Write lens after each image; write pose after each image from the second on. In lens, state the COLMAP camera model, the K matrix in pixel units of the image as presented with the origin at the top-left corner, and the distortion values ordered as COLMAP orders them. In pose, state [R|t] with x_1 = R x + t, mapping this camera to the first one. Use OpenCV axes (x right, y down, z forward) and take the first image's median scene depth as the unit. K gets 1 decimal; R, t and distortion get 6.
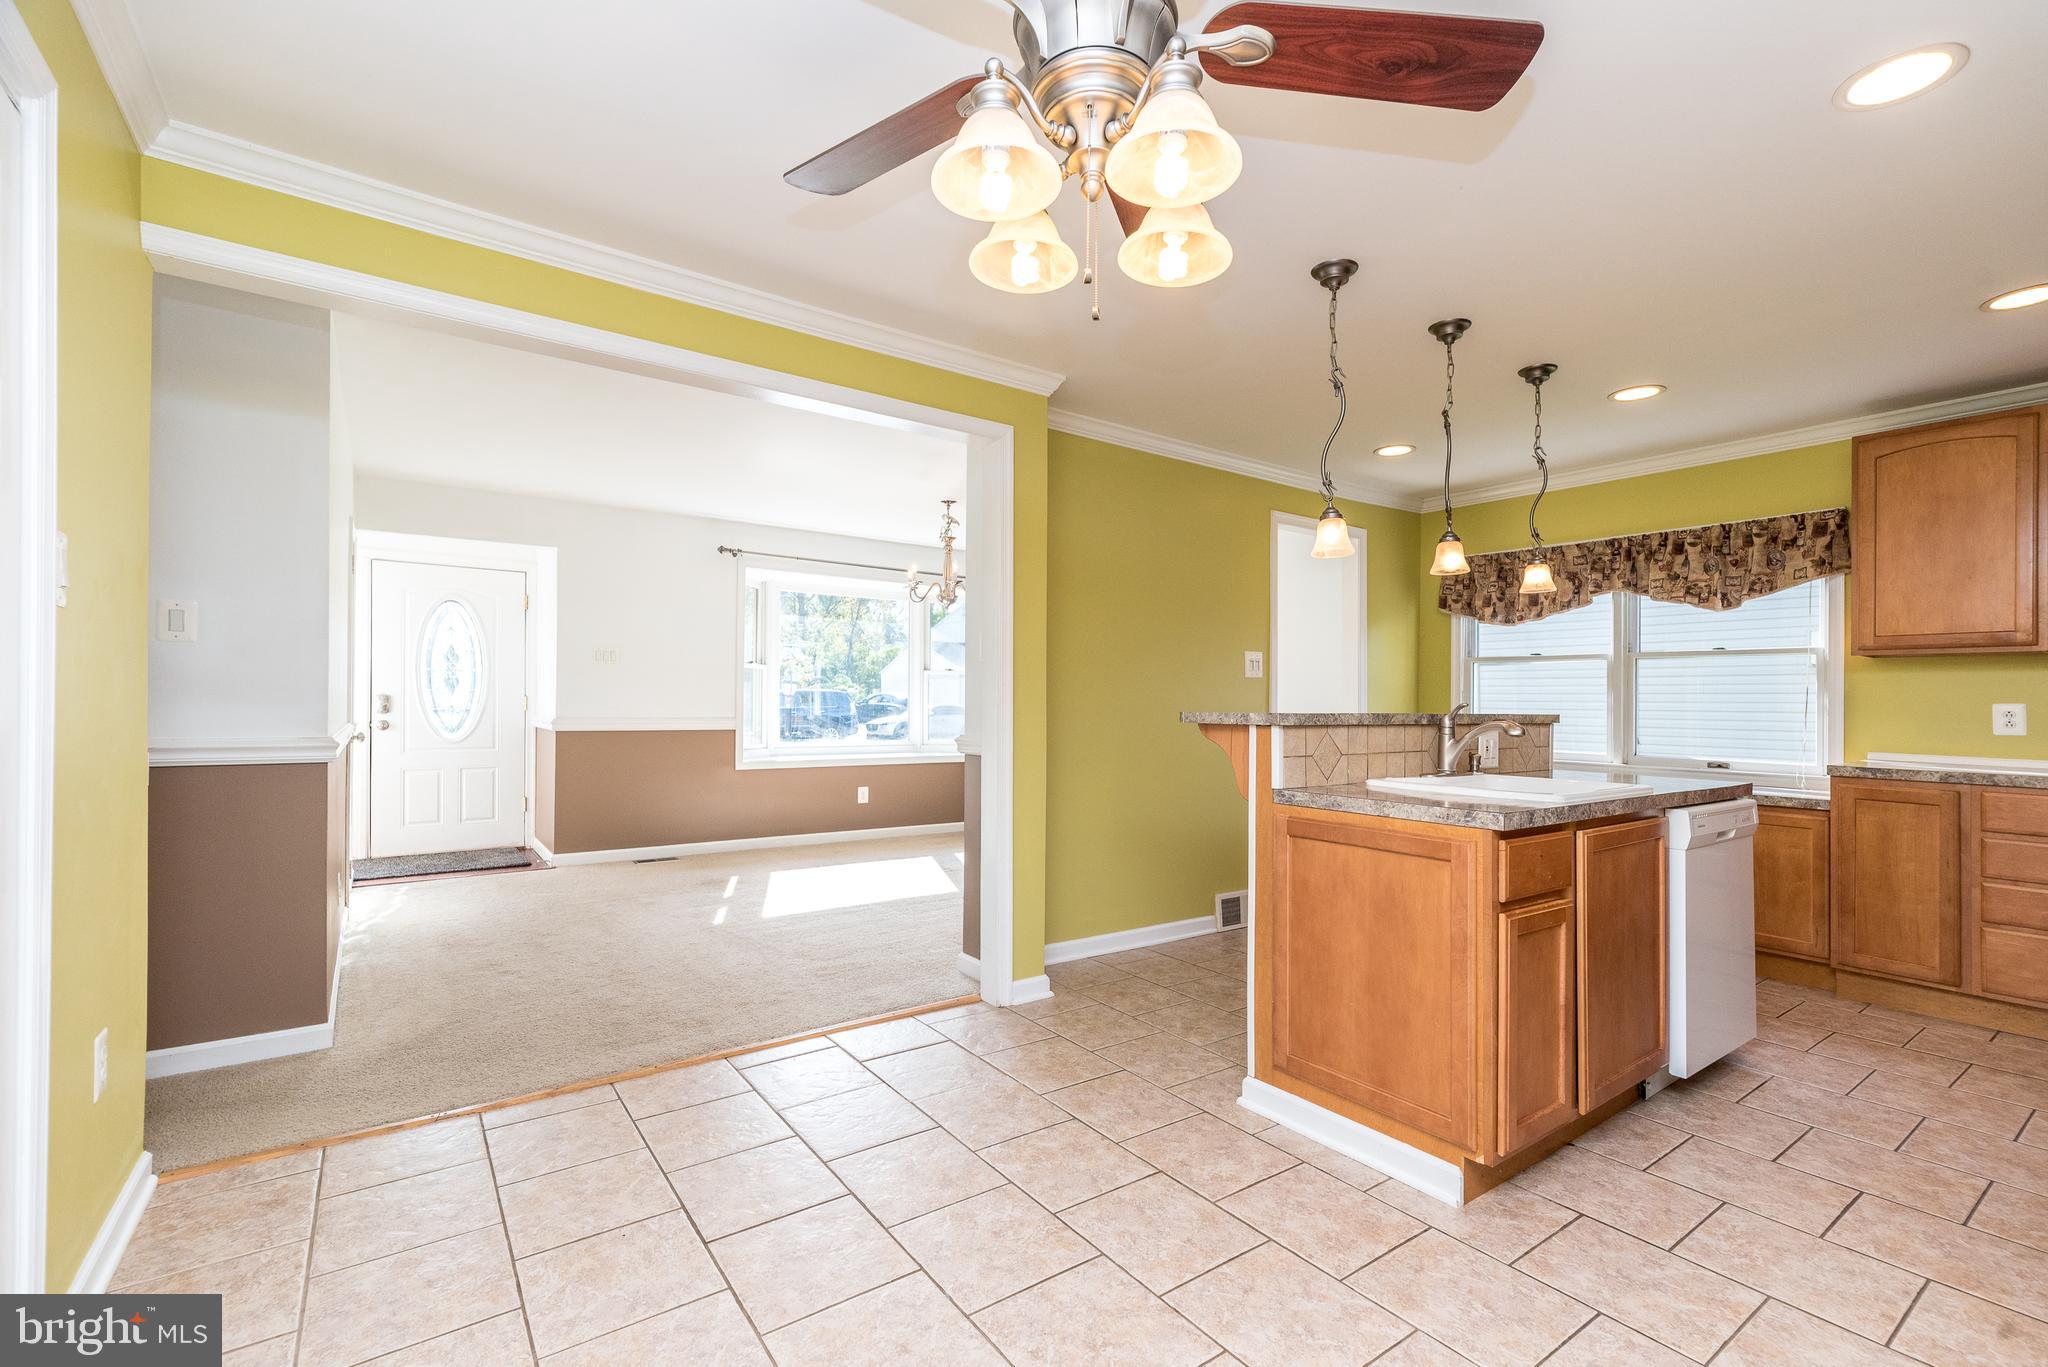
lens RADIAL K [[894.3, 0, 1034.6], [0, 894.3, 685.4], [0, 0, 1]] dist [-0.030623, -0.002425]
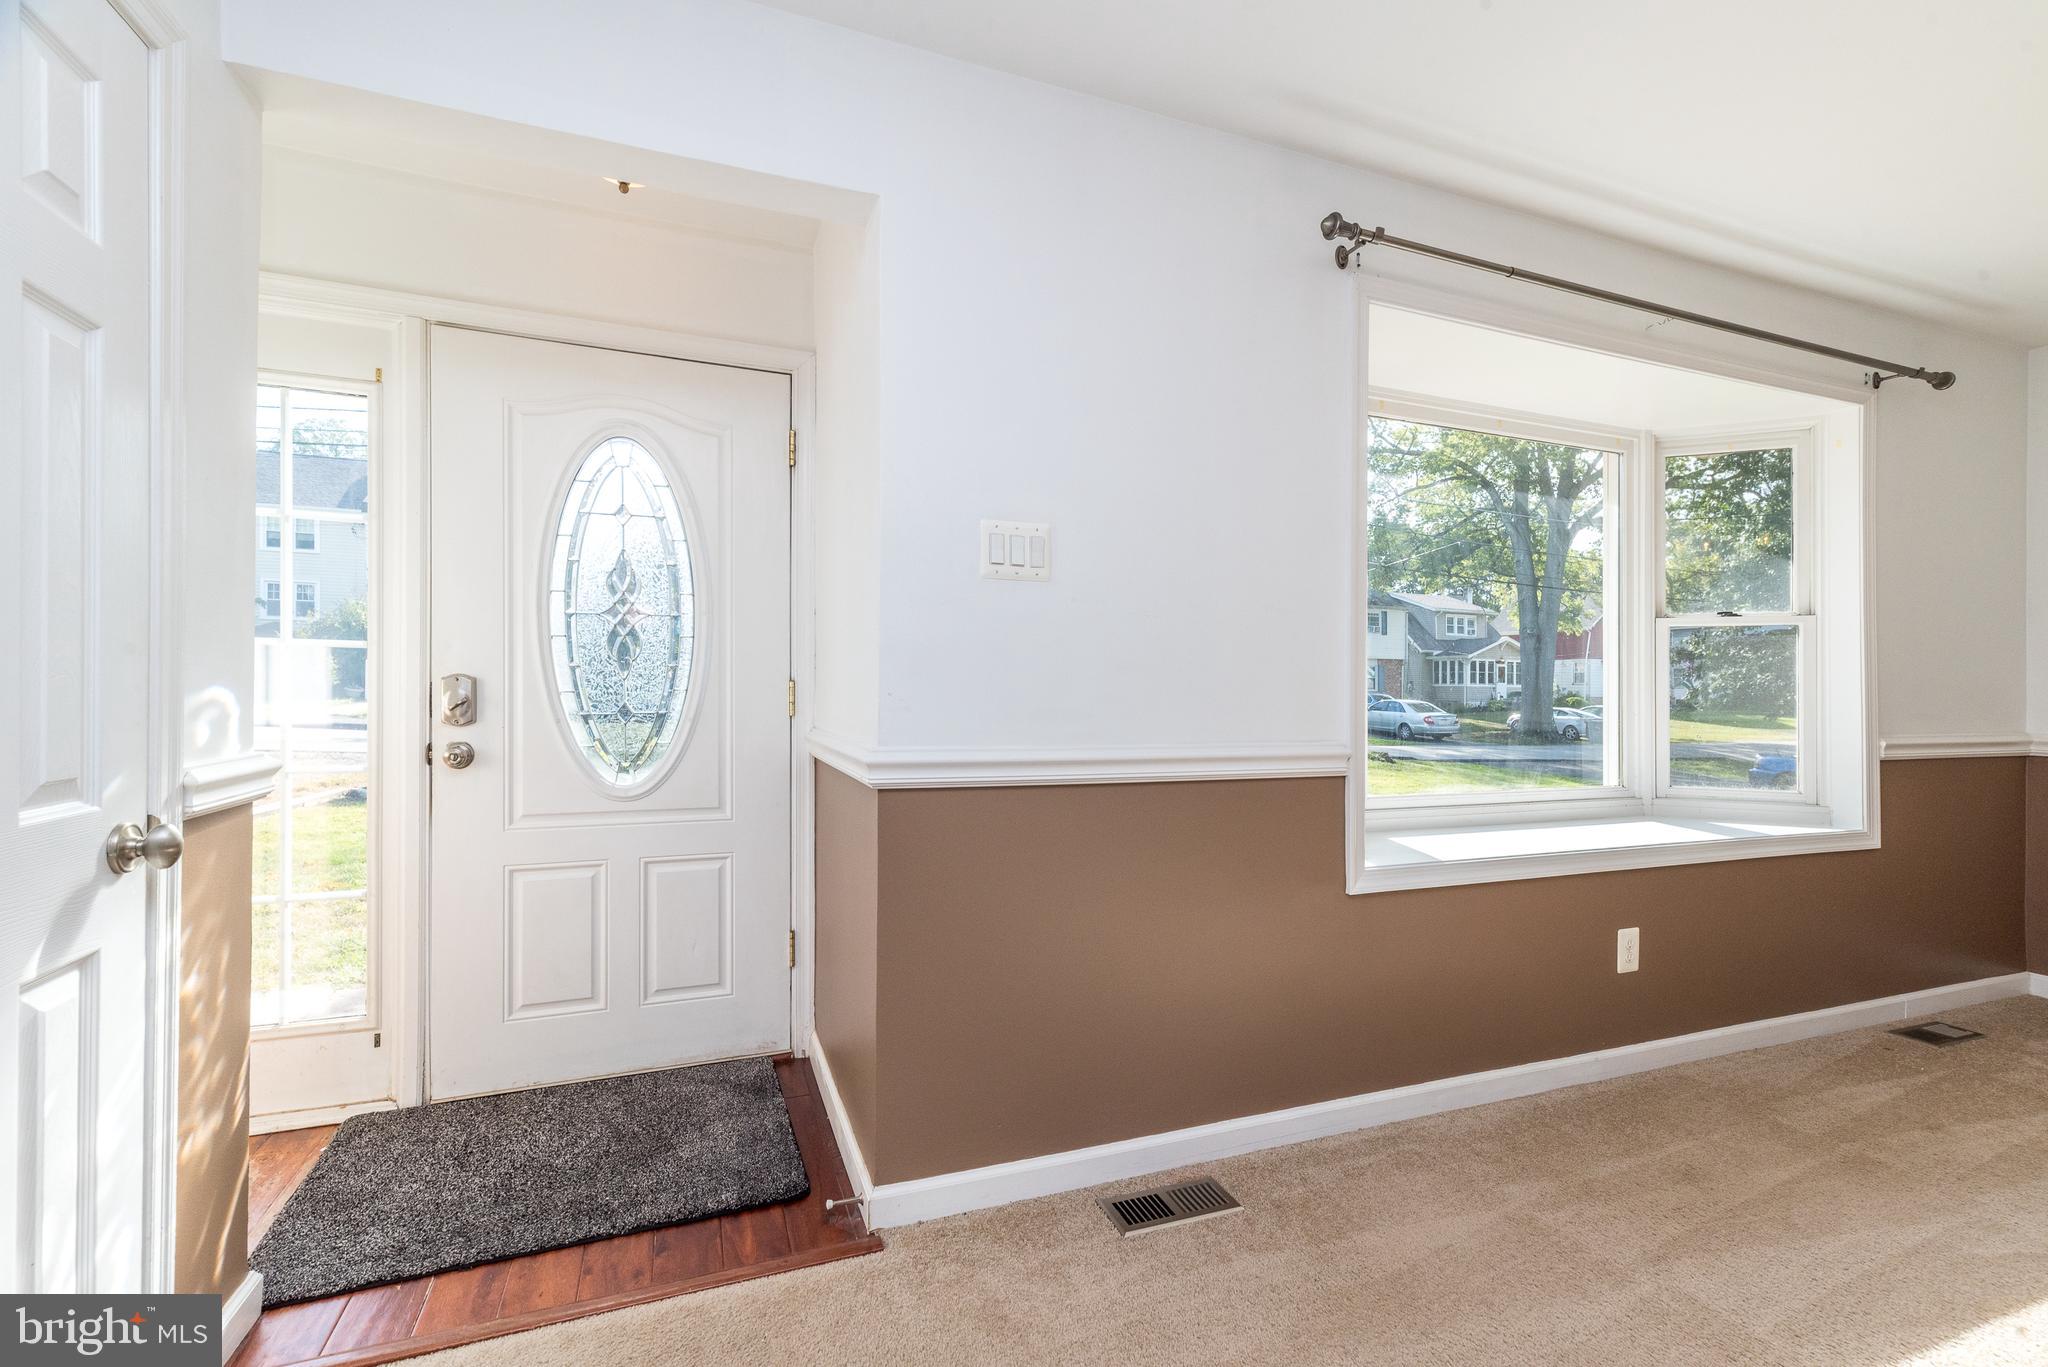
lens RADIAL K [[894.3, 0, 1017.5], [0, 894.3, 692.2], [0, 0, 1]] dist [-0.030623, -0.002425]
pose [[0.966073, -0.005521, -0.258210, -0.383964], [0.003941, 0.999970, -0.006637, 0.020066], [0.258239, 0.005394, 0.966066, 0.655818]]
